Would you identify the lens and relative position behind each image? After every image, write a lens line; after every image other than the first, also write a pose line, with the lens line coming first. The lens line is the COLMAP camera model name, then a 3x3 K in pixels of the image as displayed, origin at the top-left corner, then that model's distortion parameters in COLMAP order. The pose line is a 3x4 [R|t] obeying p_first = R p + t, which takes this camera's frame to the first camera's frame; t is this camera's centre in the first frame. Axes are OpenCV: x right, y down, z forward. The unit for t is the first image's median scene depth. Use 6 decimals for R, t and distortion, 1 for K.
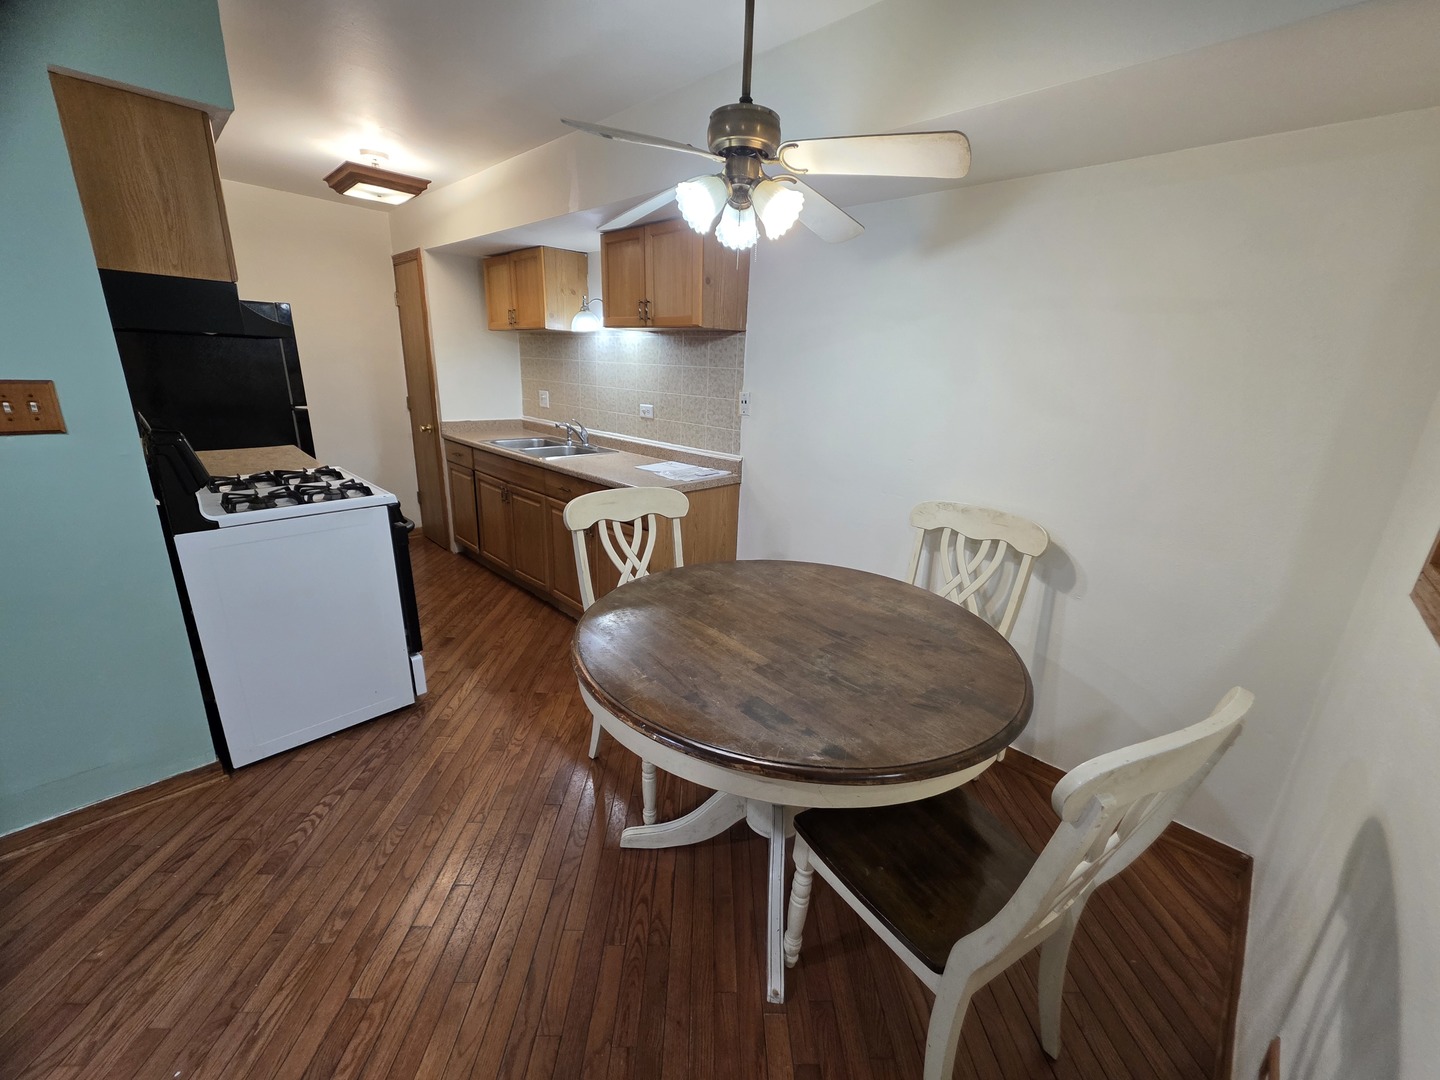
lens RADIAL K [[577.0, 0, 717.8], [0, 577.0, 535.4], [0, 0, 1]] dist [0.001068, 0.000155]
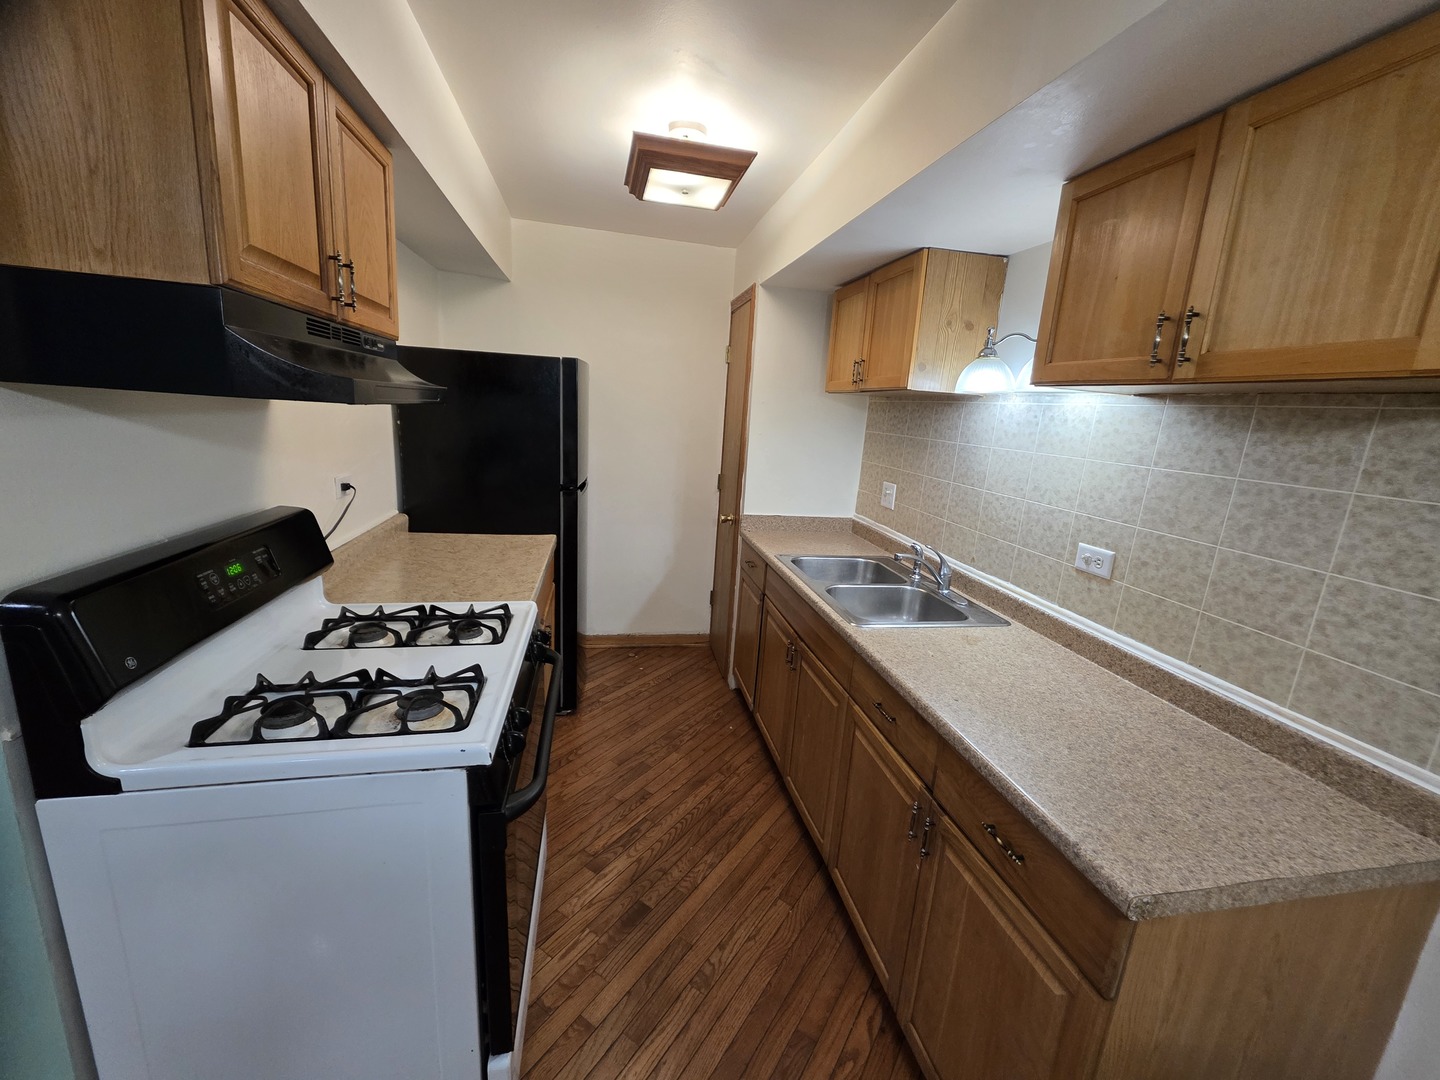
lens RADIAL K [[577.0, 0, 717.8], [0, 577.0, 535.4], [0, 0, 1]] dist [0.001068, 0.000155]
pose [[0.826201, 0.136490, -0.546592, -0.134999], [-0.190887, 0.980641, -0.043658, -0.172787], [0.530052, 0.140408, 0.836260, 0.493060]]
